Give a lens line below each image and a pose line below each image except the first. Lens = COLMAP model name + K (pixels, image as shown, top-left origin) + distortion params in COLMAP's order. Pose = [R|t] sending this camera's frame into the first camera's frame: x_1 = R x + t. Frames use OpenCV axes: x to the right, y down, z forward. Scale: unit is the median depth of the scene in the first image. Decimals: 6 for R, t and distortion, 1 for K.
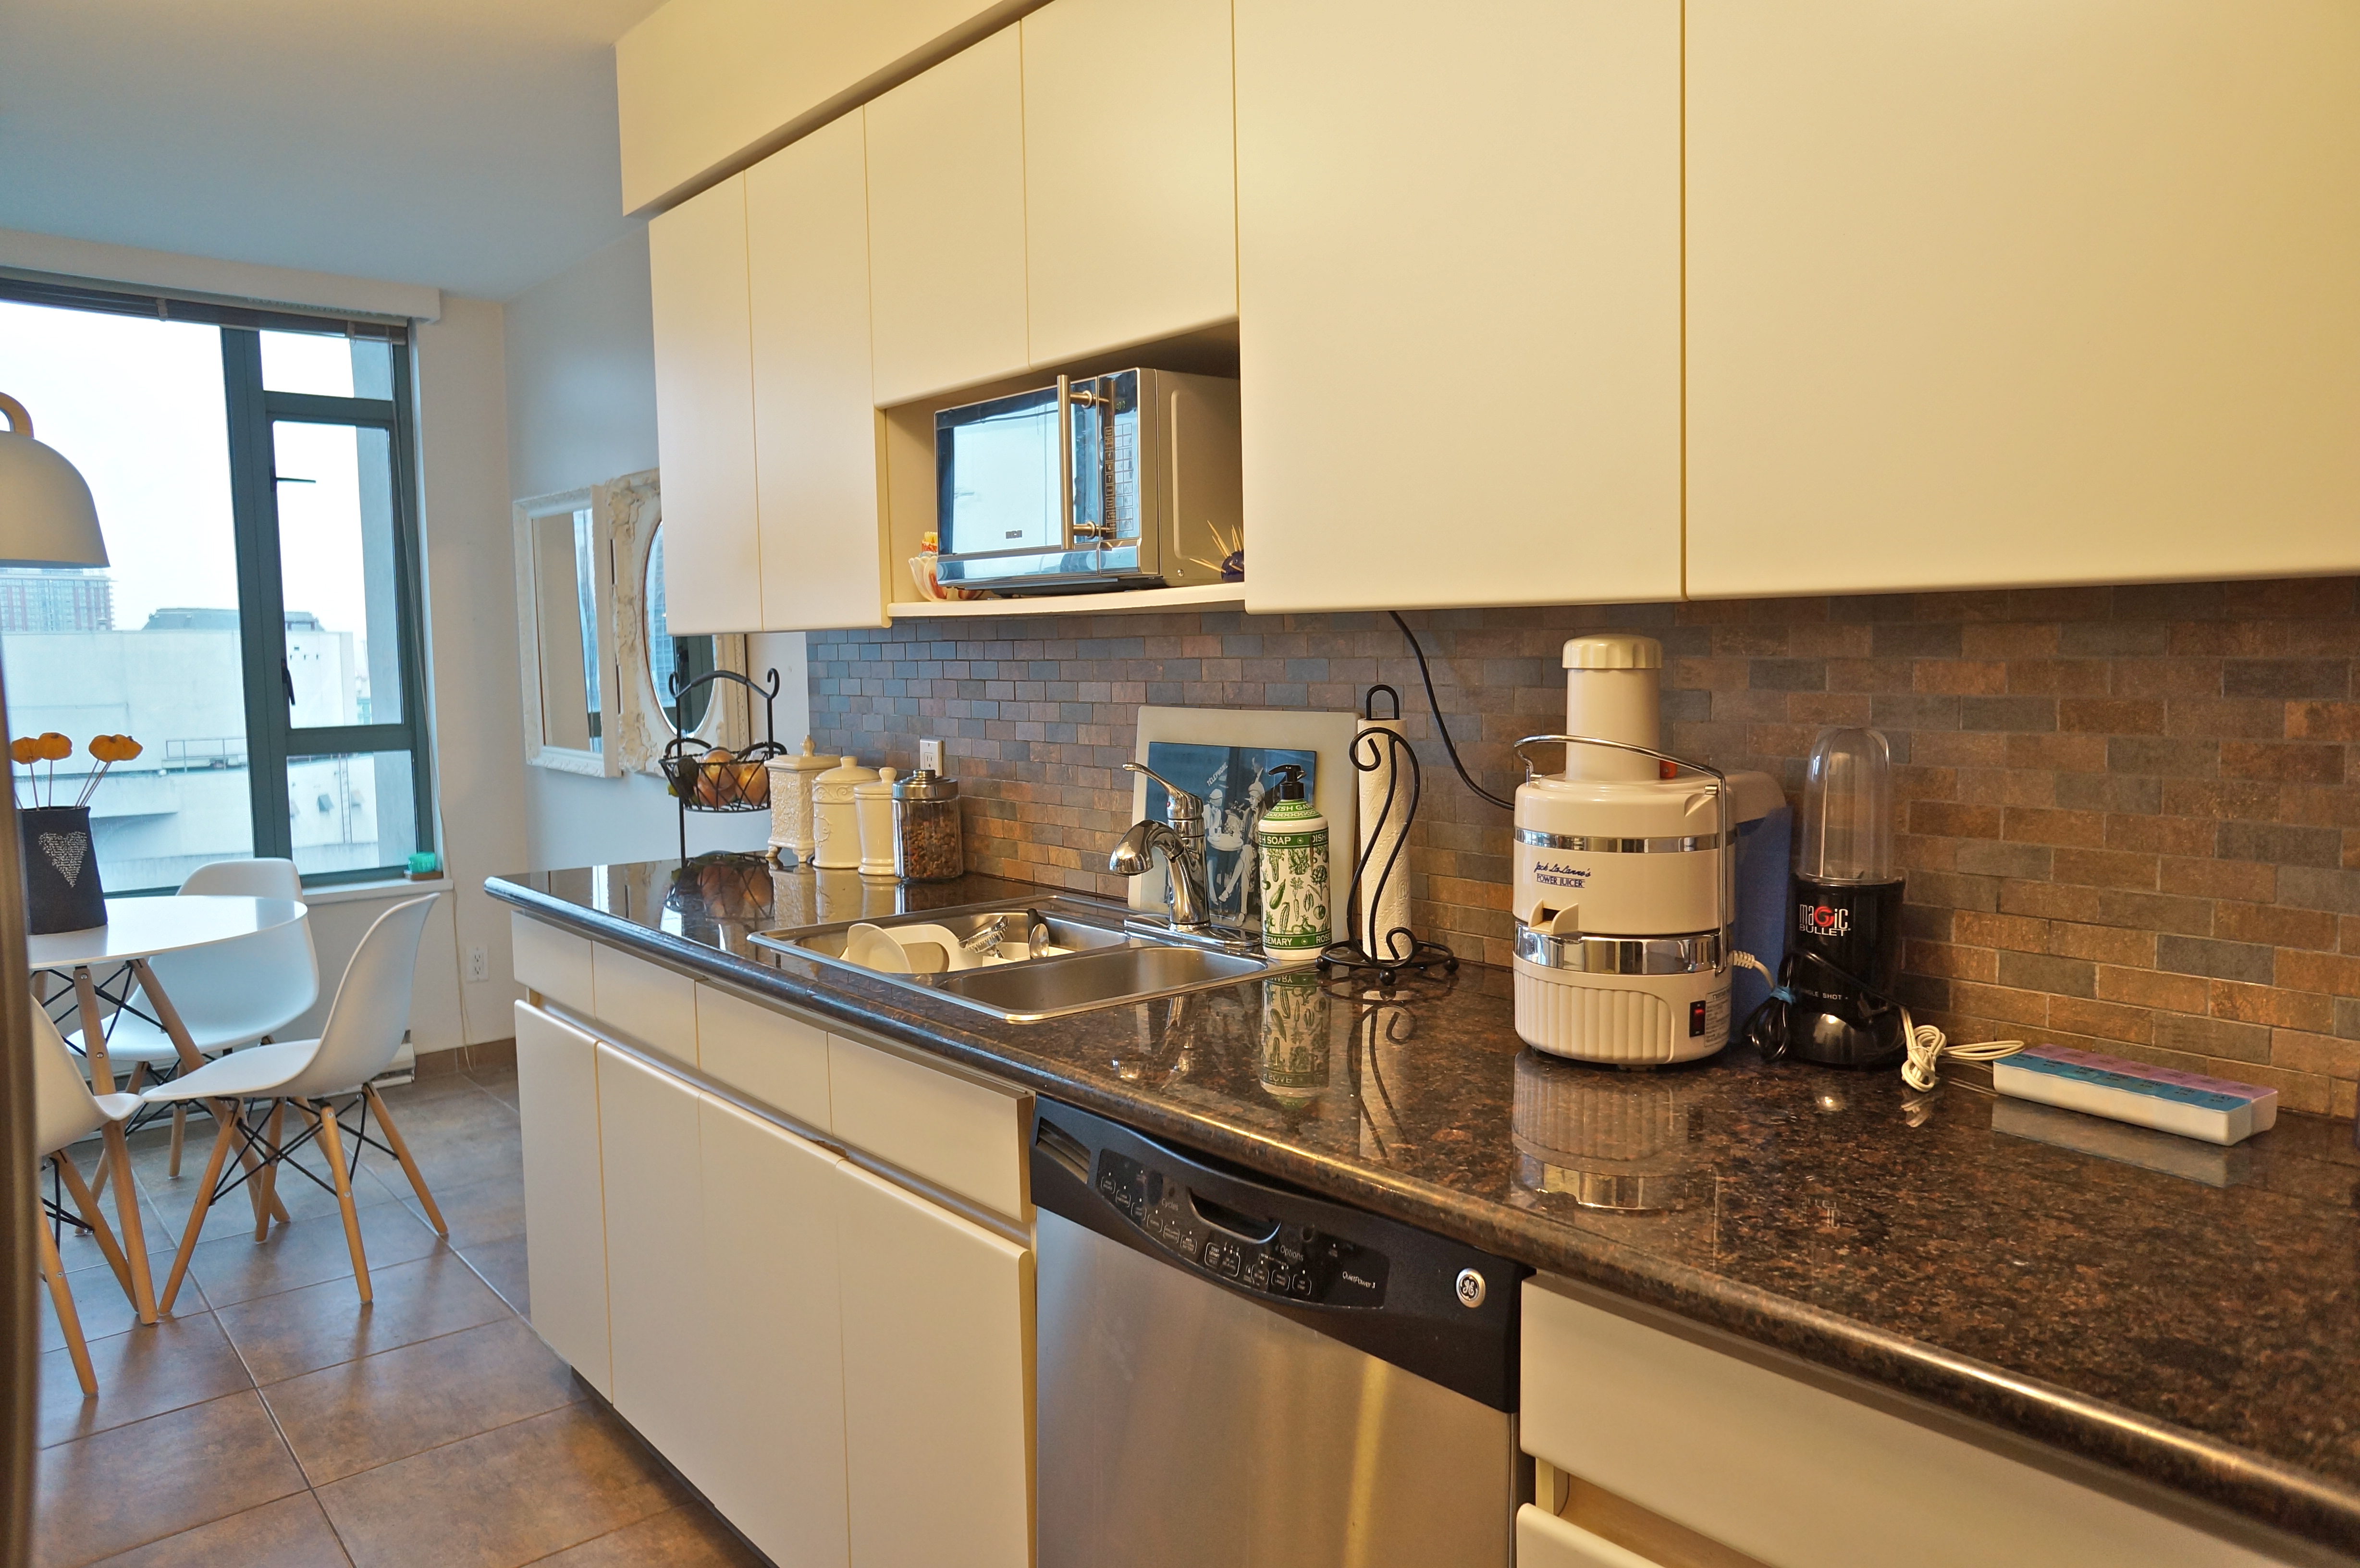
lens RADIAL K [[1595.1, 0, 1174.7], [0, 1595.1, 779.5], [0, 0, 1]] dist [-0.063950, 0.091789]
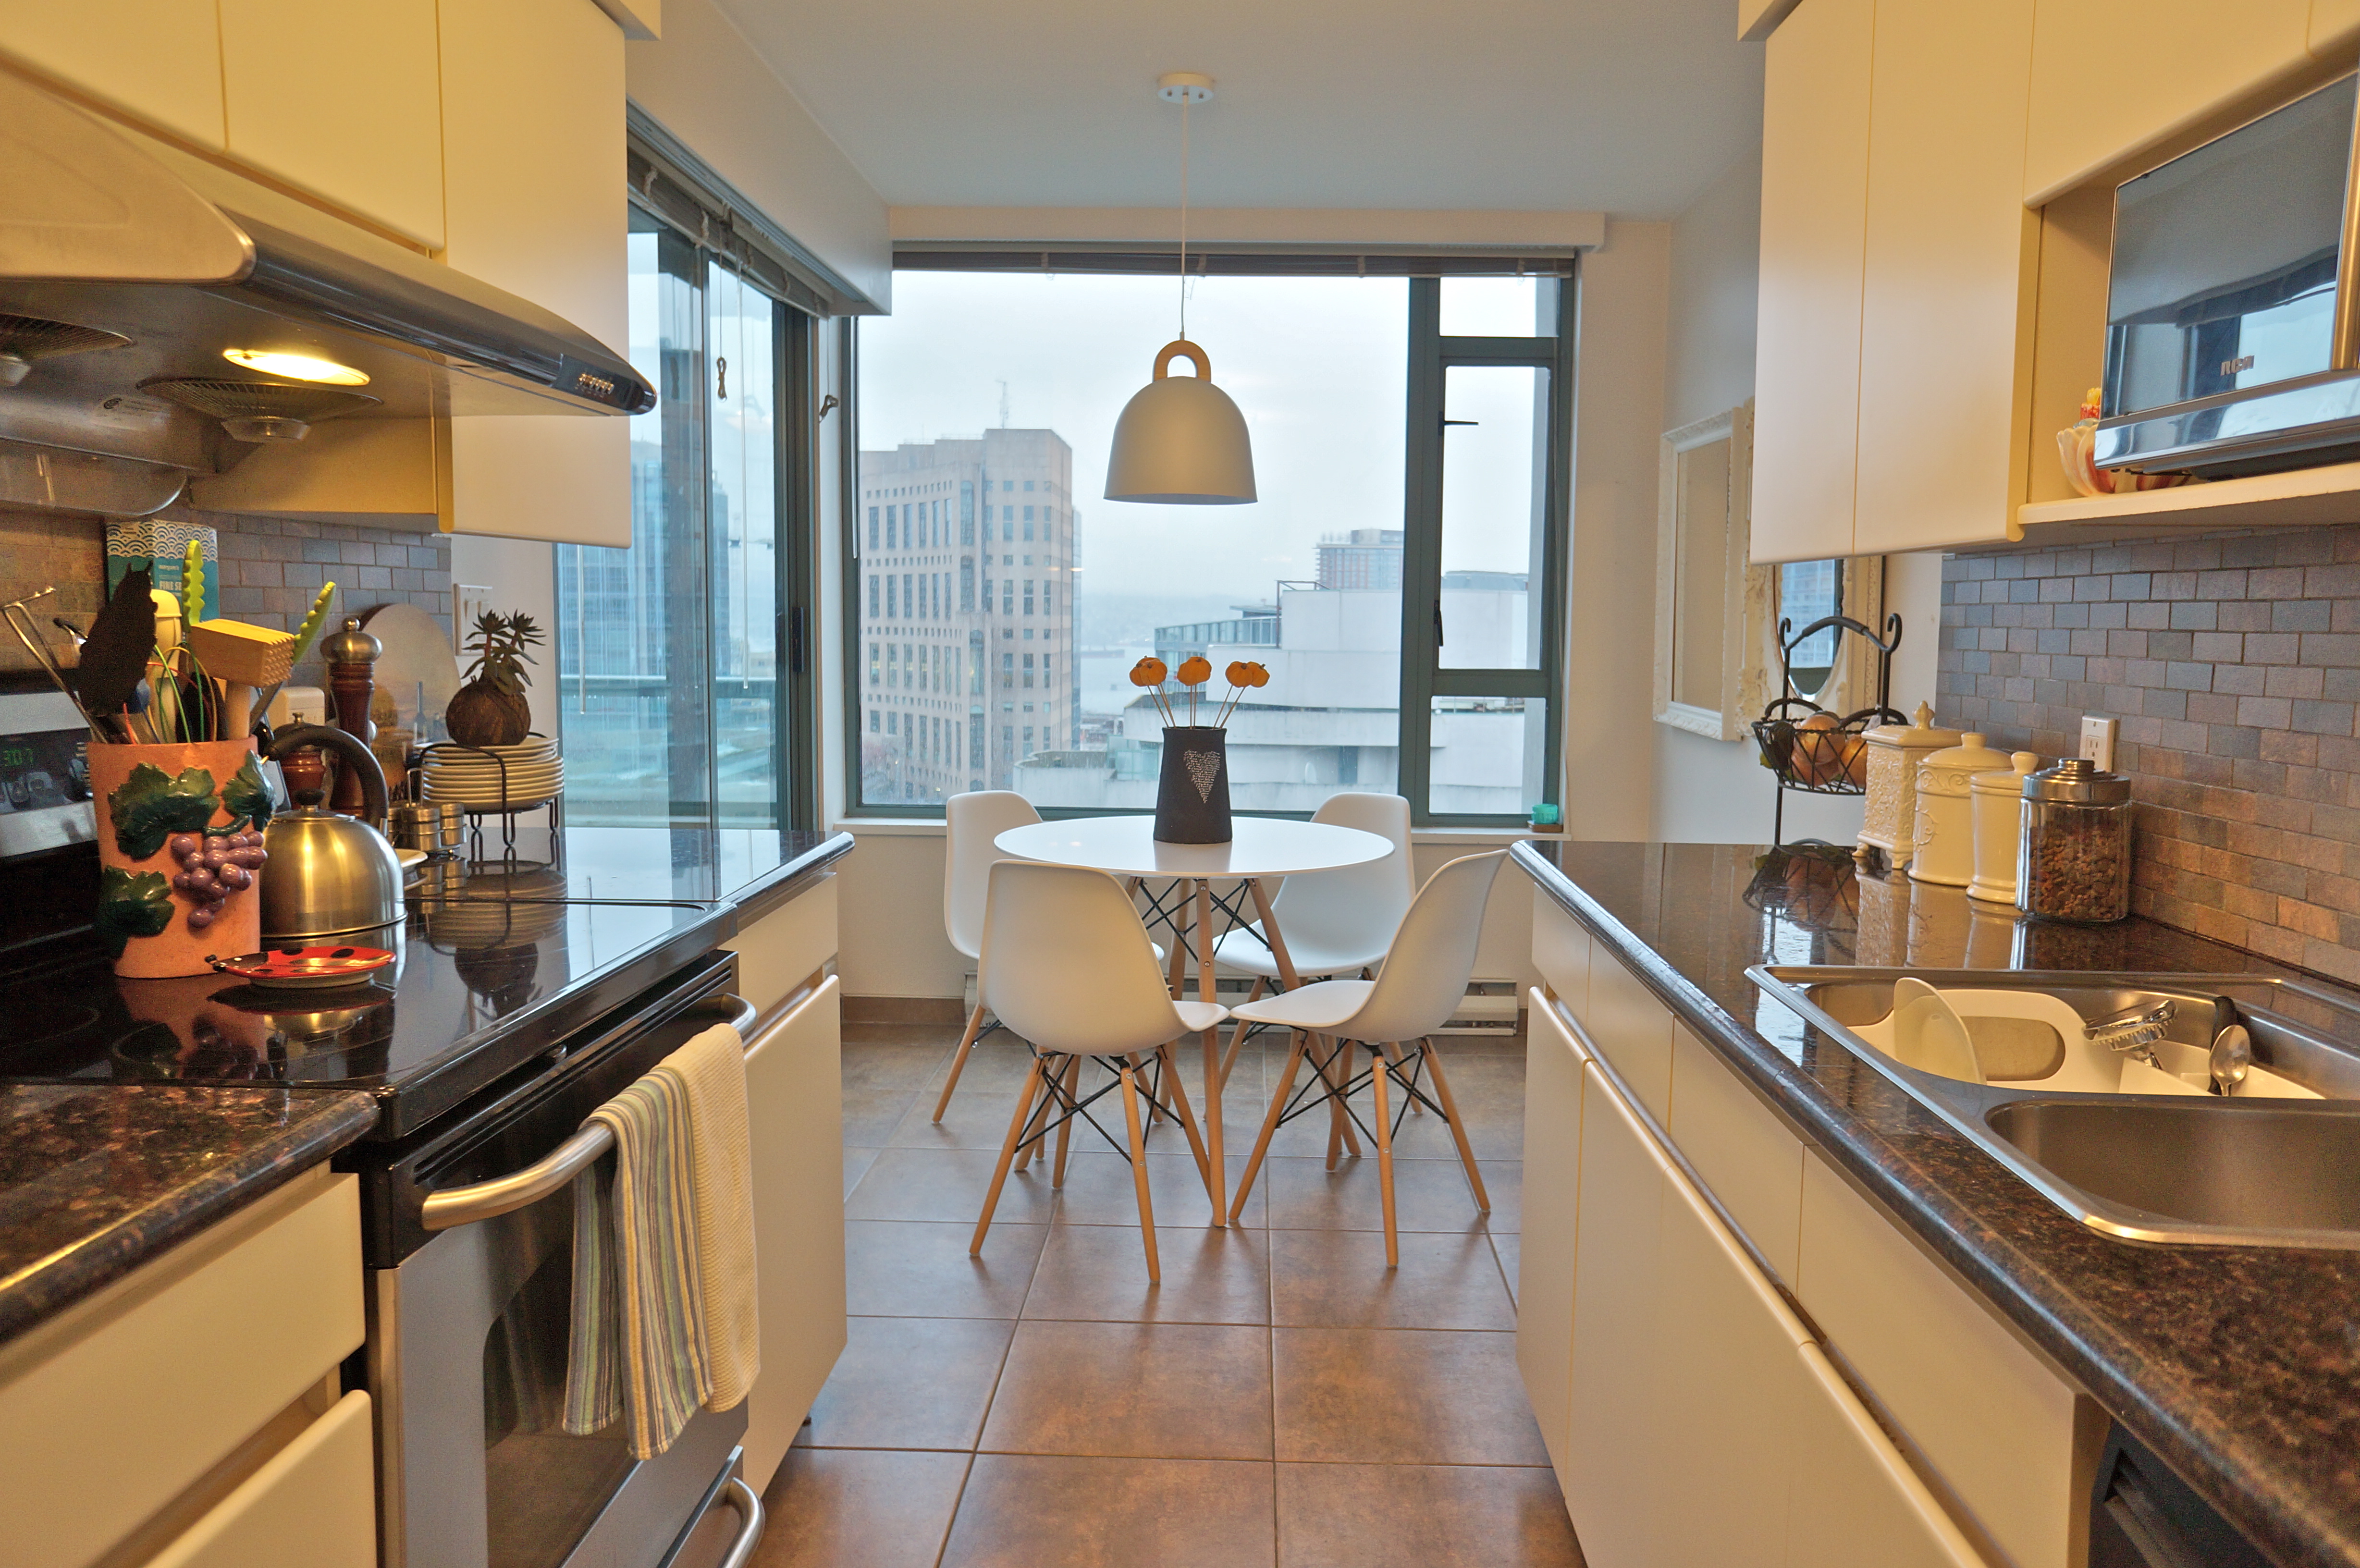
lens RADIAL K [[1595.1, 0, 1207.5], [0, 1595.1, 773.5], [0, 0, 1]] dist [-0.063950, 0.091789]
pose [[0.752828, 0.089916, -0.652047, 0.003054], [-0.078920, 0.995810, 0.046203, -0.001466], [0.653469, 0.016676, 0.756770, 0.191321]]
